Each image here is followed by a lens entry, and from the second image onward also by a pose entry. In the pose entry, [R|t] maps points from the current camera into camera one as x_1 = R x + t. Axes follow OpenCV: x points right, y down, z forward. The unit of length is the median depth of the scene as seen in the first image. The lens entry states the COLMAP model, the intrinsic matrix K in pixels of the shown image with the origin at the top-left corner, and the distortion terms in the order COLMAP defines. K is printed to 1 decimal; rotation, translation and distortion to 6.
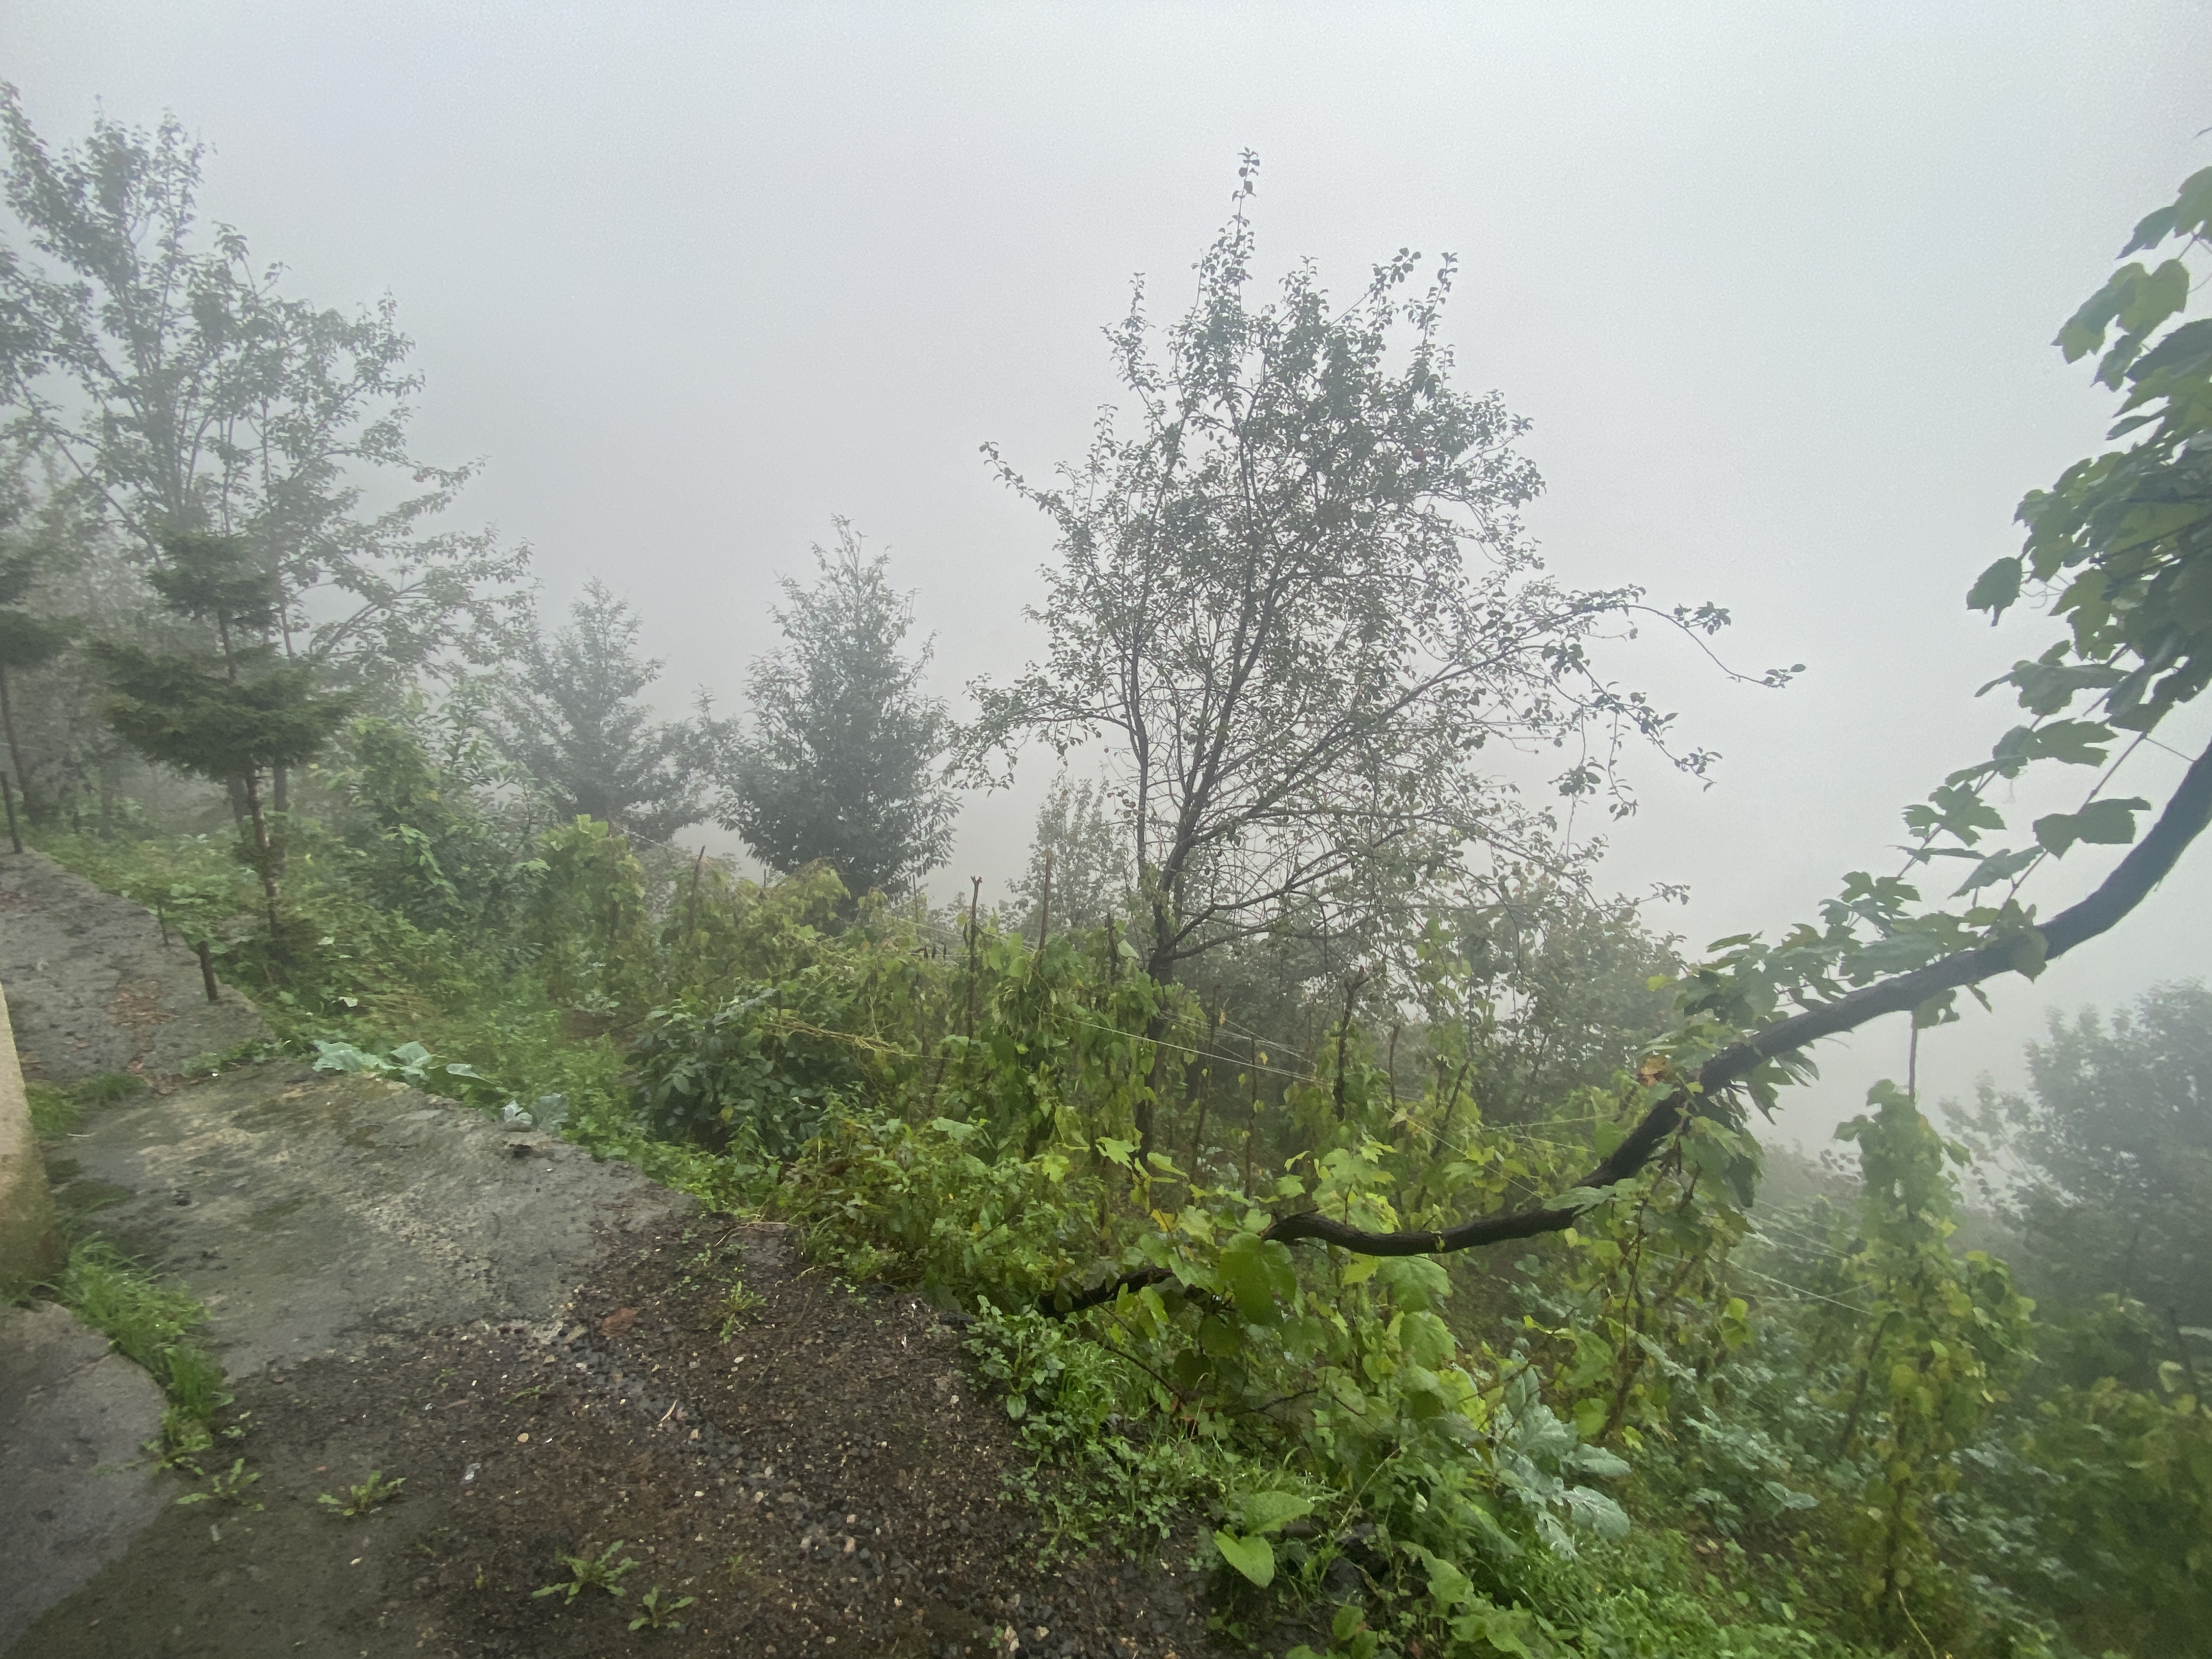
lens RADIAL K [[896.3, 0, 1106.0], [0, 896.3, 829.5], [0, 0, 1]] dist [0.001056, -0.012869]
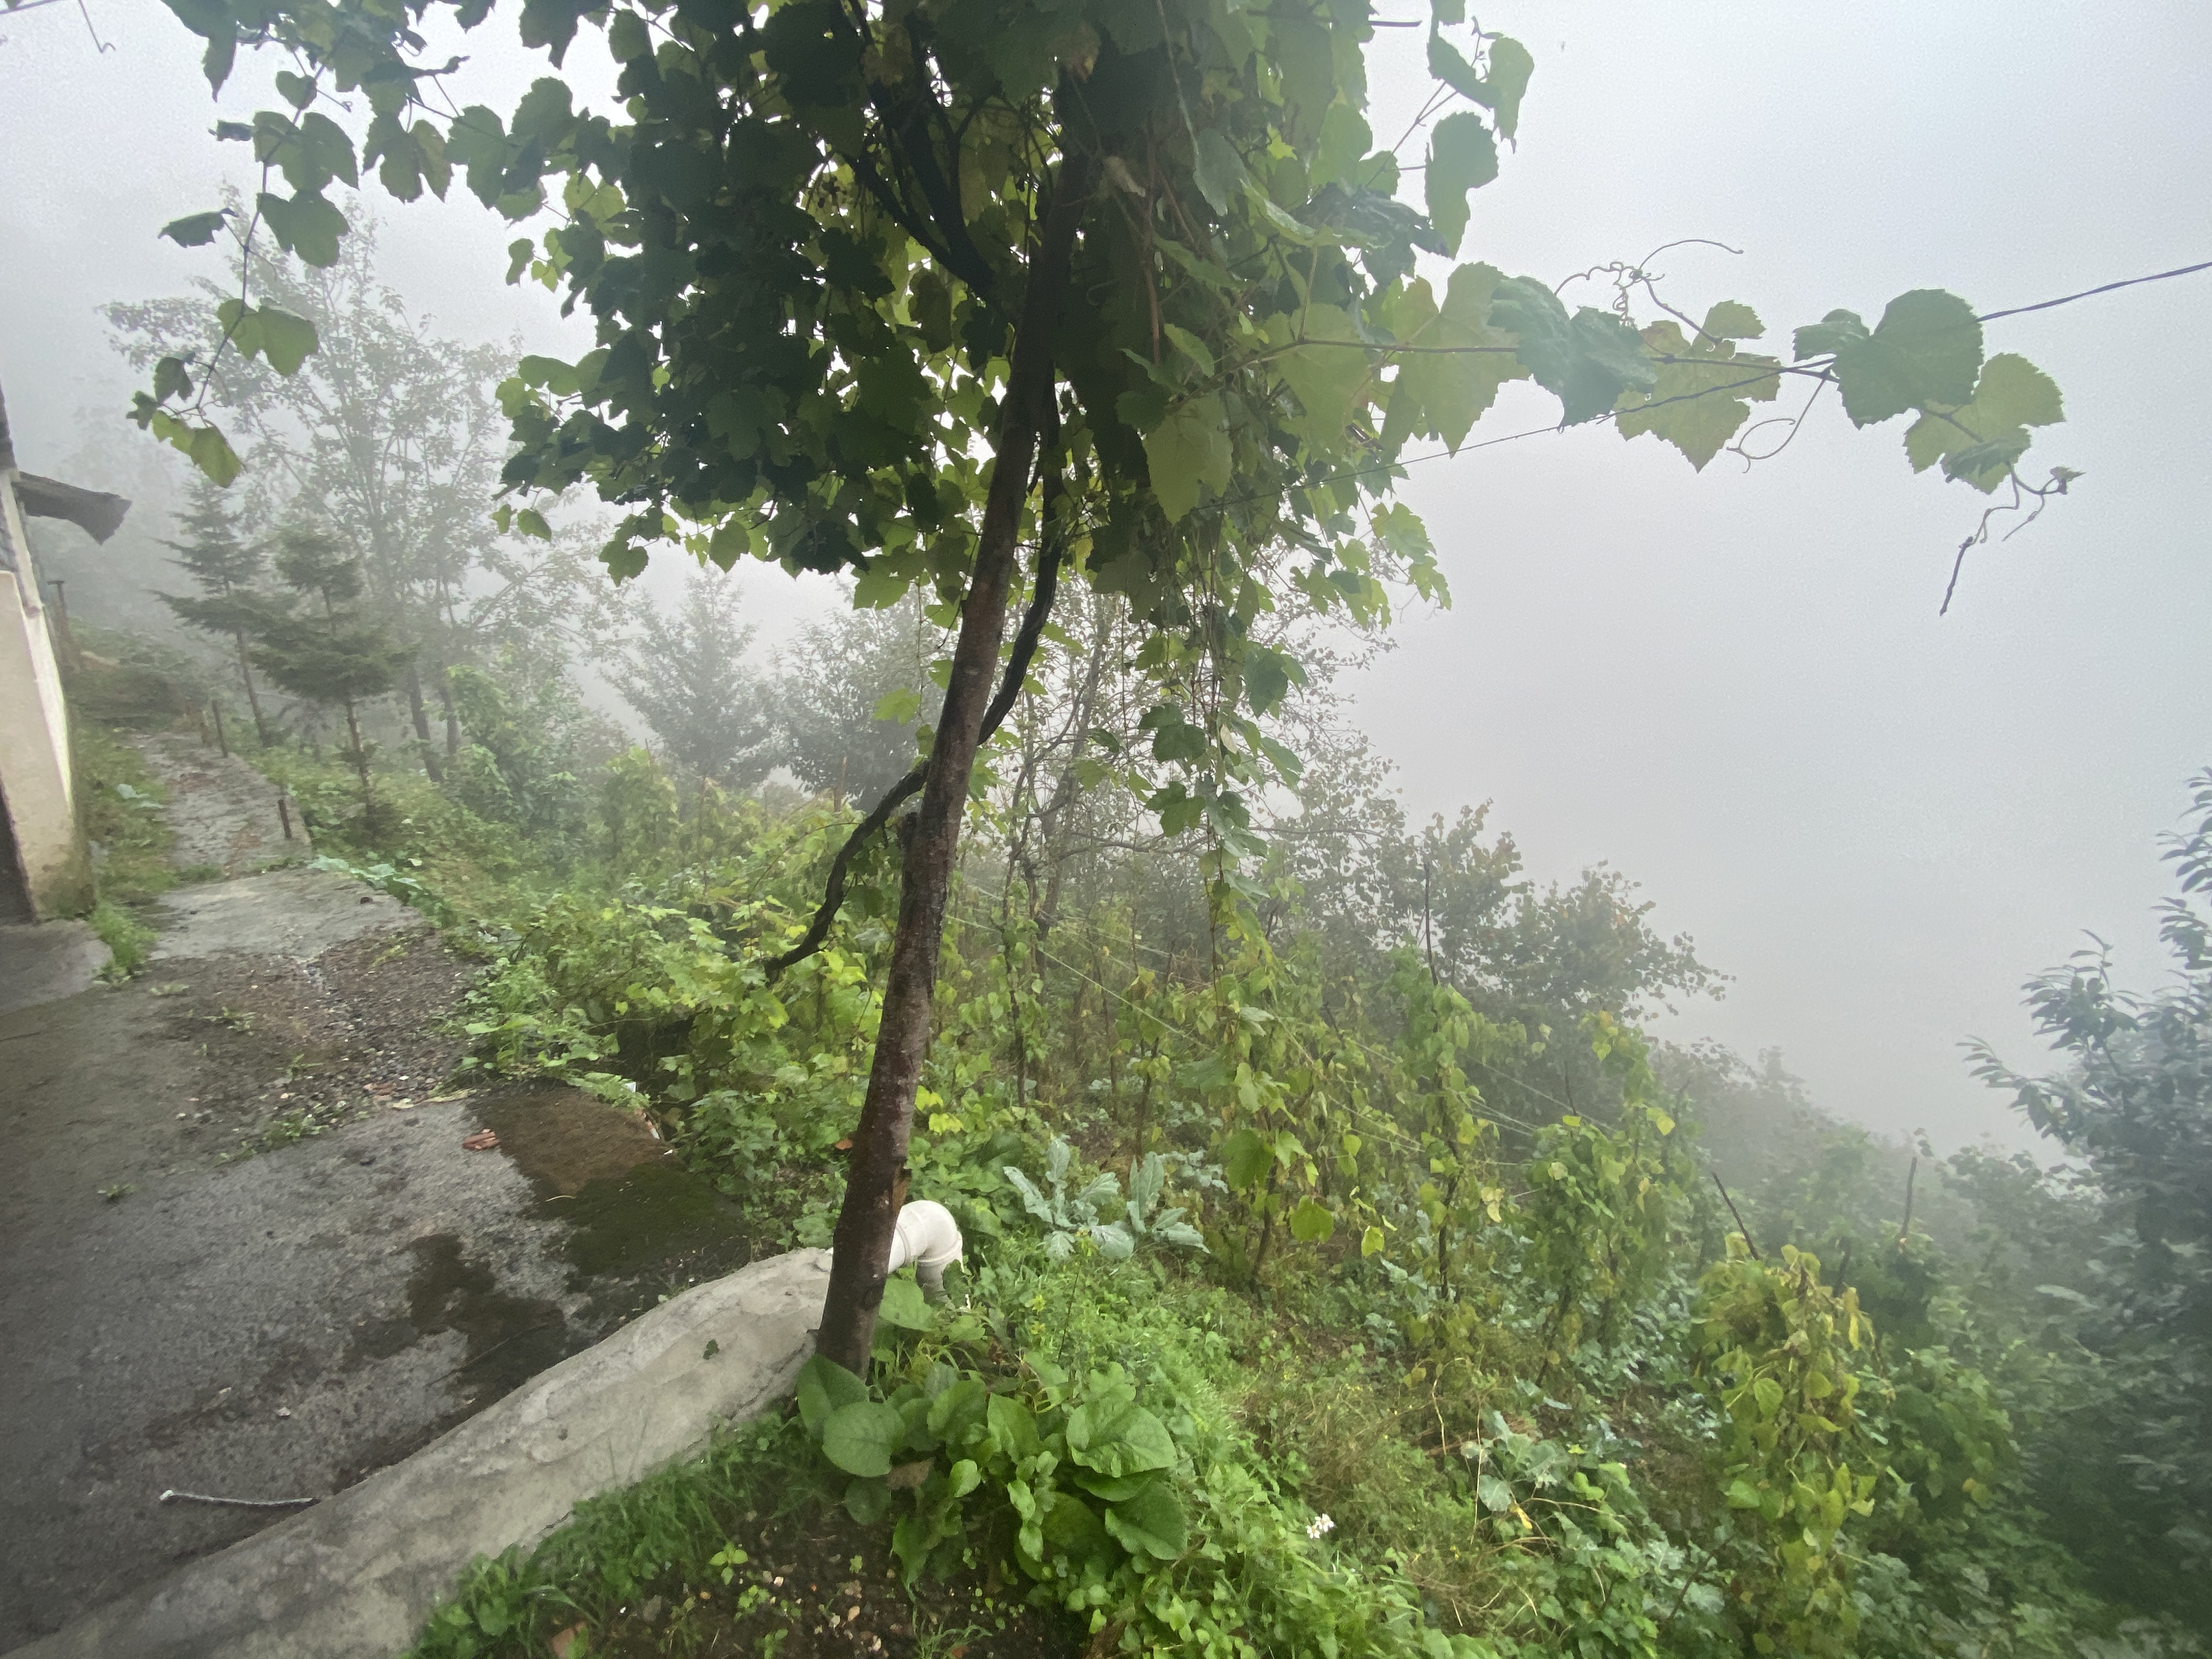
lens RADIAL K [[876.9, 0, 1106.0], [0, 876.9, 829.5], [0, 0, 1]] dist [0.033747, -0.028007]
pose [[0.982231, 0.027963, -0.185583, 0.278573], [-0.020543, 0.998915, 0.041785, 0.032154], [0.186550, -0.037230, 0.981740, -0.105905]]
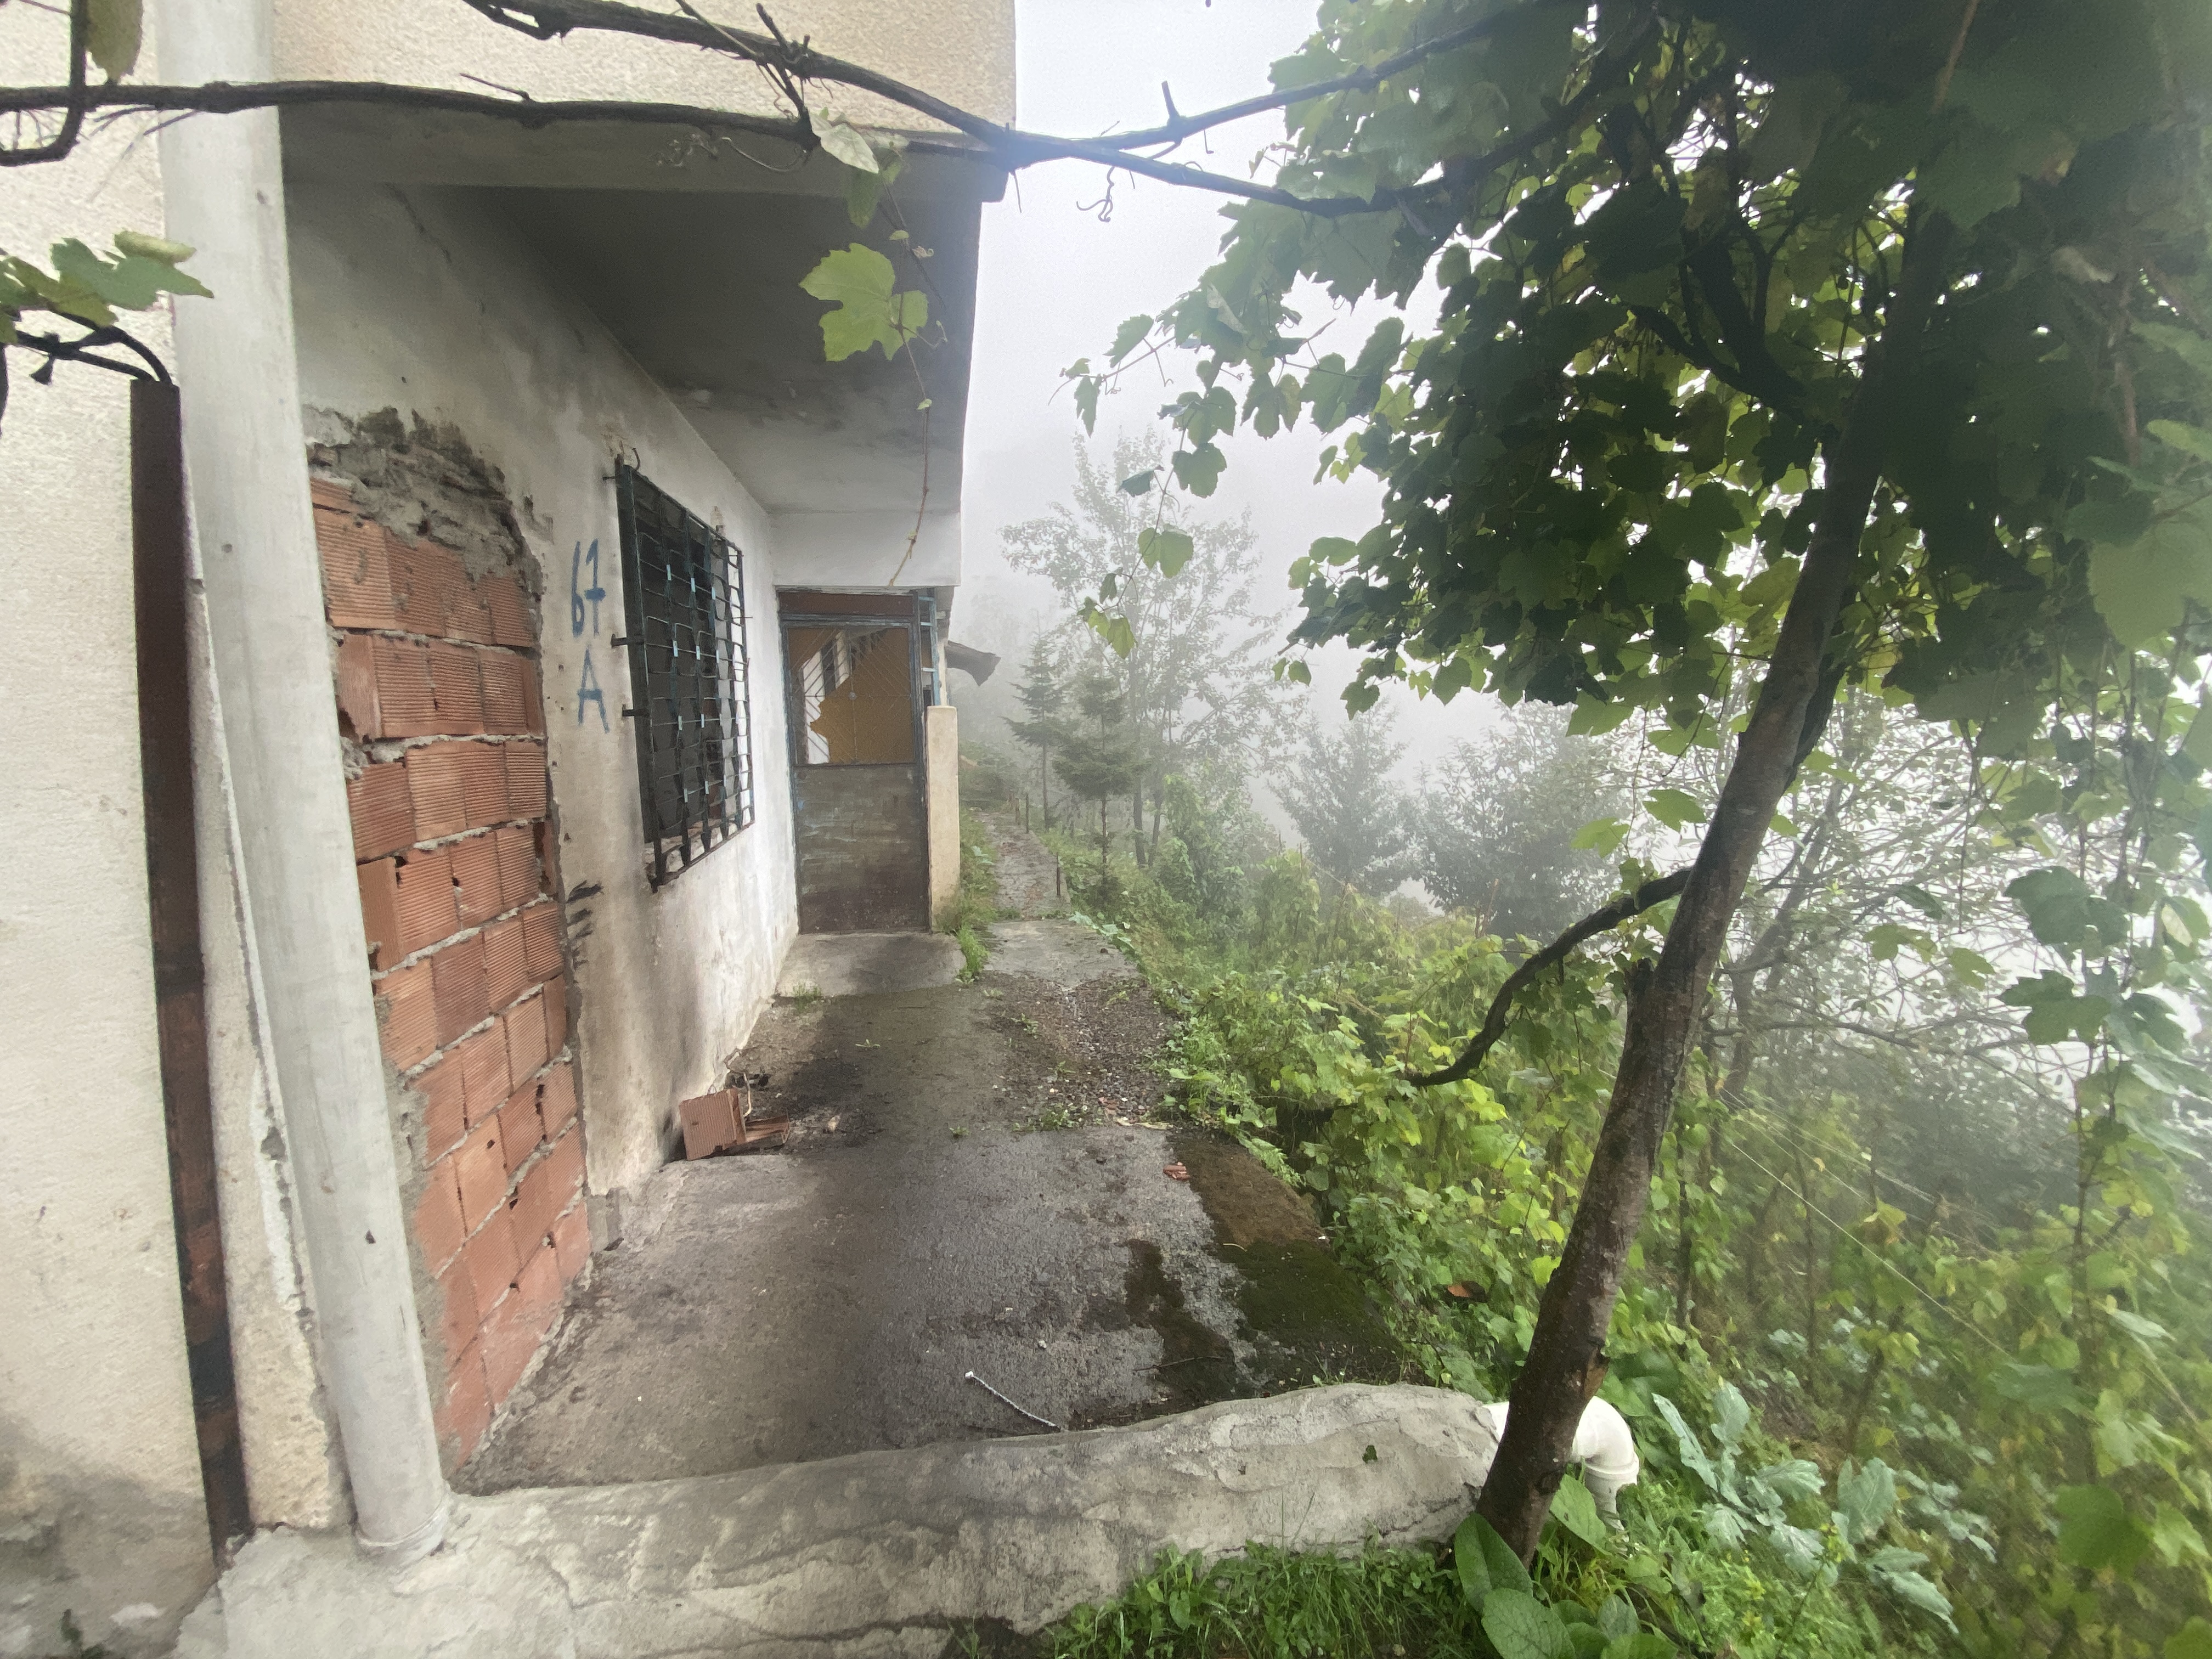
lens RADIAL K [[879.8, 0, 1106.0], [0, 879.8, 829.5], [0, 0, 1]] dist [0.000827, -0.014108]
pose [[0.642692, 0.066222, -0.763258, 0.265583], [-0.137500, 0.990051, -0.029881, 0.031974], [0.753685, 0.124152, 0.645403, -0.119383]]
